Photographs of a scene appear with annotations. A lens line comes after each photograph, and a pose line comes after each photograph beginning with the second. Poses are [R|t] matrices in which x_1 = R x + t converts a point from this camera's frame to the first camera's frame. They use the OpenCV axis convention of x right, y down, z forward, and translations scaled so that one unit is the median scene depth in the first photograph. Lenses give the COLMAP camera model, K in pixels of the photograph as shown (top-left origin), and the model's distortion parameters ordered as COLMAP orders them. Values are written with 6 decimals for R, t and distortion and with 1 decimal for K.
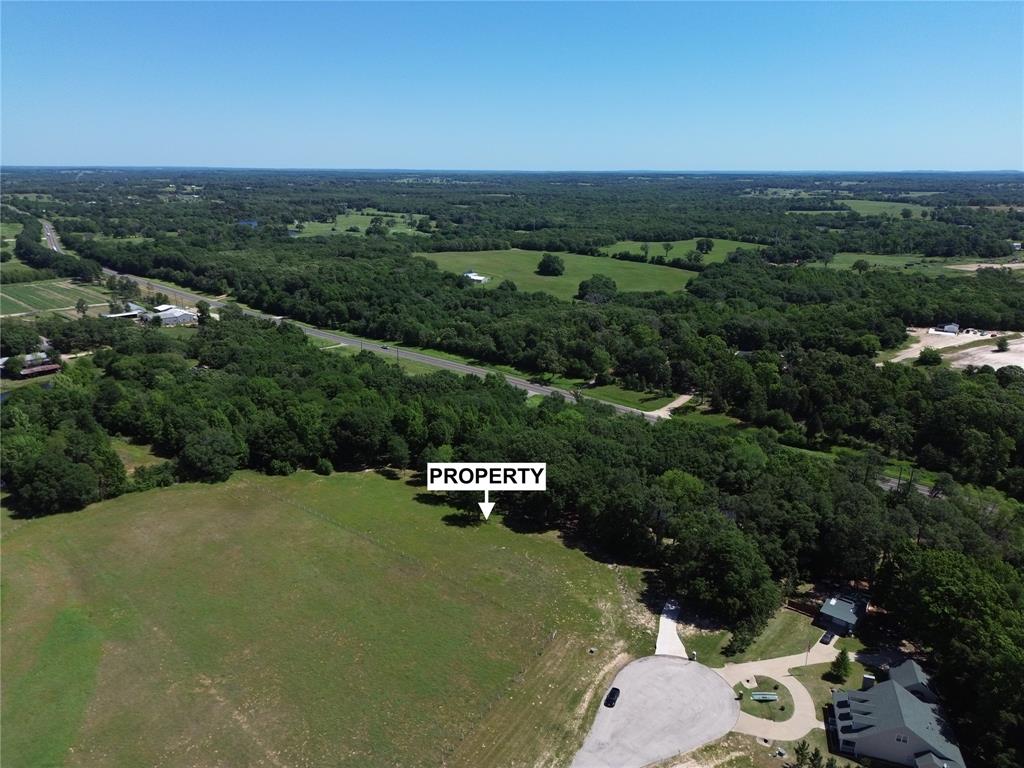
lens RADIAL K [[712.5, 0, 510.9], [0, 712.5, 380.7], [0, 0, 1]] dist [0.047692, -0.034649]
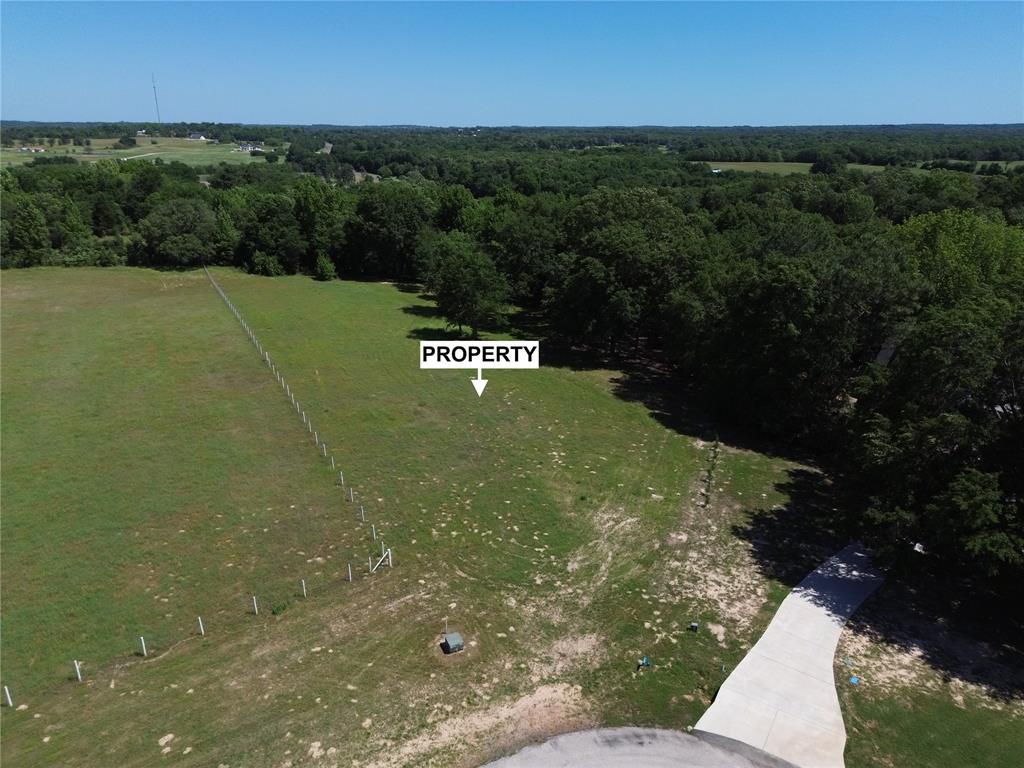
lens RADIAL K [[712.5, 0, 507.5], [0, 712.5, 385.6], [0, 0, 1]] dist [0.047692, -0.034649]
pose [[0.927395, 0.122638, -0.353409, 0.188364], [-0.101595, 0.991797, 0.077569, 0.230211], [0.360023, -0.036033, 0.932247, 0.677434]]
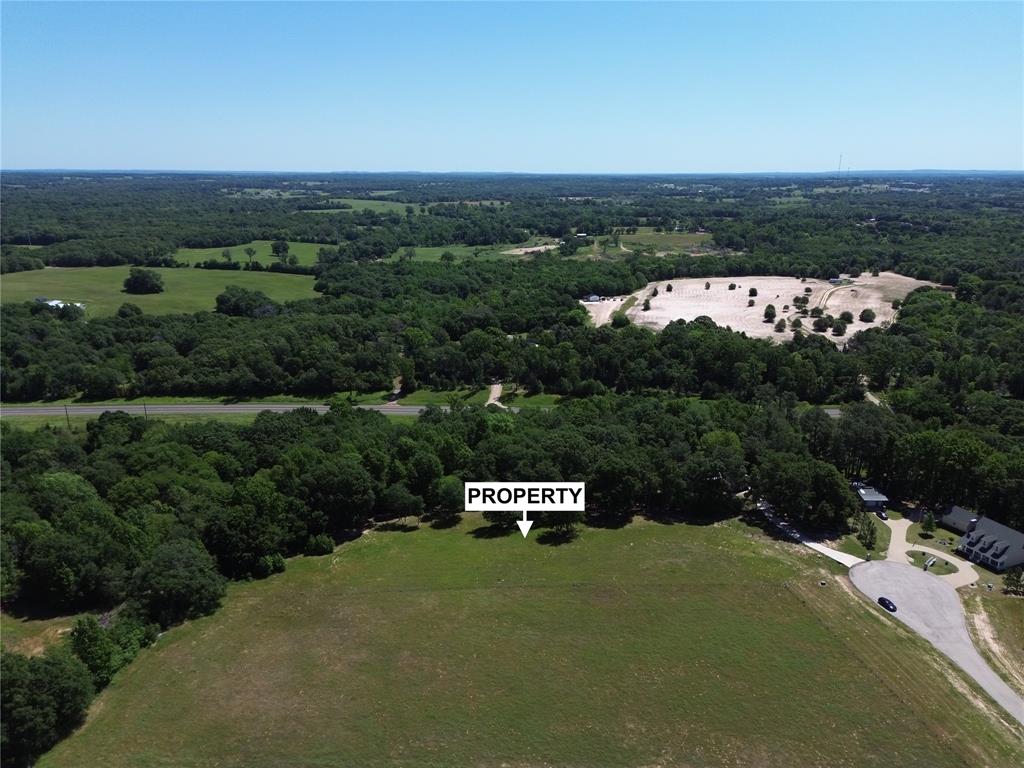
lens RADIAL K [[712.5, 0, 516.4], [0, 712.5, 380.8], [0, 0, 1]] dist [0.047692, -0.034649]
pose [[0.754284, -0.185823, 0.629703, -0.832656], [0.185808, 0.980318, 0.066720, -0.105091], [-0.629708, 0.066678, 0.773965, 0.338992]]
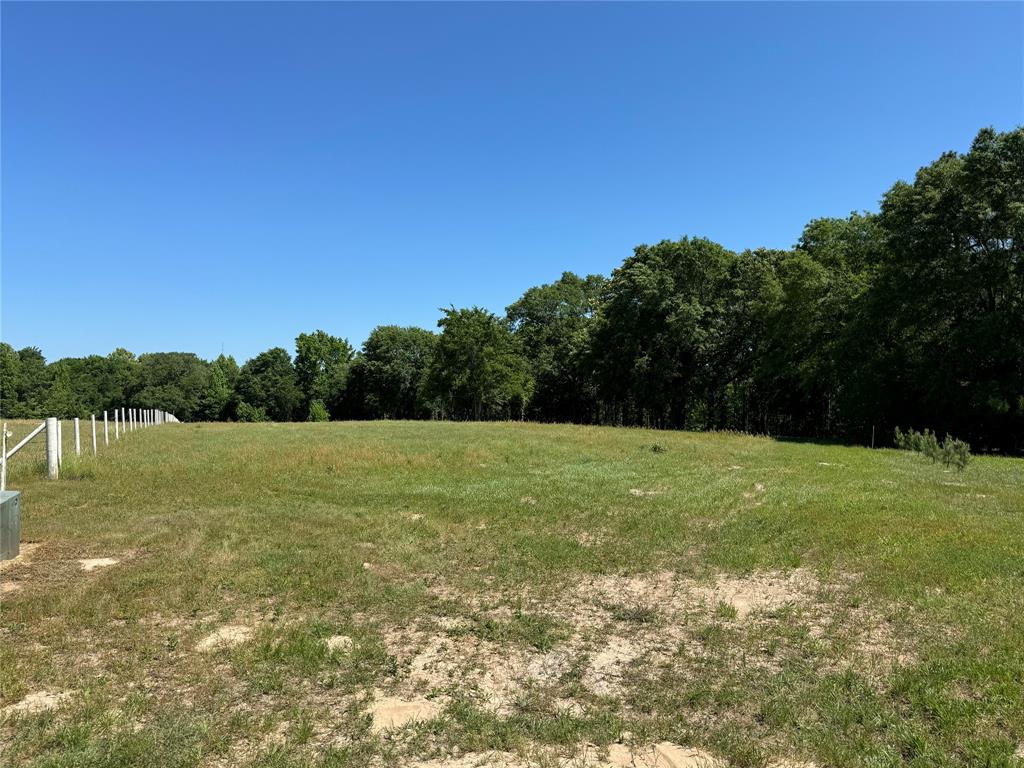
lens RADIAL K [[706.0, 0, 517.3], [0, 706.0, 384.9], [0, 0, 1]] dist [0.059978, -0.080689]
pose [[0.912191, -0.018138, -0.409363, 0.143206], [-0.102918, 0.956855, -0.271730, 0.331644], [0.396630, 0.290000, 0.870968, 0.860269]]
